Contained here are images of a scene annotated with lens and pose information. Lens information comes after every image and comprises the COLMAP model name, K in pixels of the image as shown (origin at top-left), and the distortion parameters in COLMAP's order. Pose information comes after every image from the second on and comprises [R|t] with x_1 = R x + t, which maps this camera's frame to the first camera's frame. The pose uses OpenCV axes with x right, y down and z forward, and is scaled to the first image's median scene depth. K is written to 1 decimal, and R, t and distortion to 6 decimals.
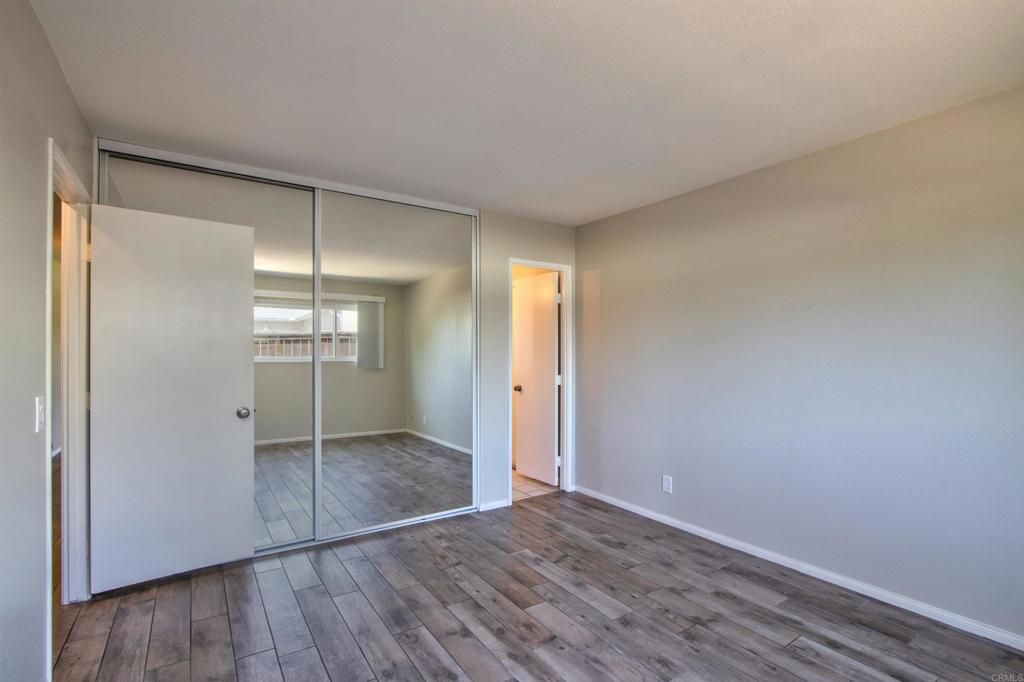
lens RADIAL K [[473.0, 0, 500.5], [0, 473.0, 352.2], [0, 0, 1]] dist [-0.020047, 0.000067]
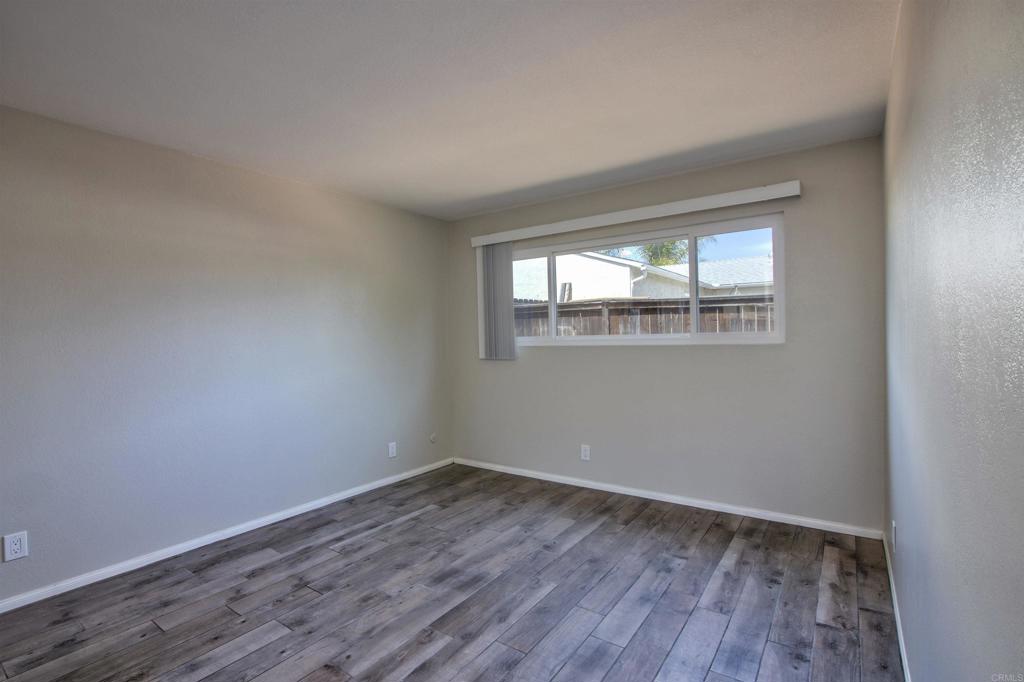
lens RADIAL K [[473.0, 0, 500.5], [0, 473.0, 352.2], [0, 0, 1]] dist [-0.020047, 0.000067]
pose [[-0.347049, -0.025571, 0.937498, -0.707883], [0.022910, 0.999099, 0.035732, 0.005243], [-0.937567, 0.033879, -0.346151, 0.877628]]
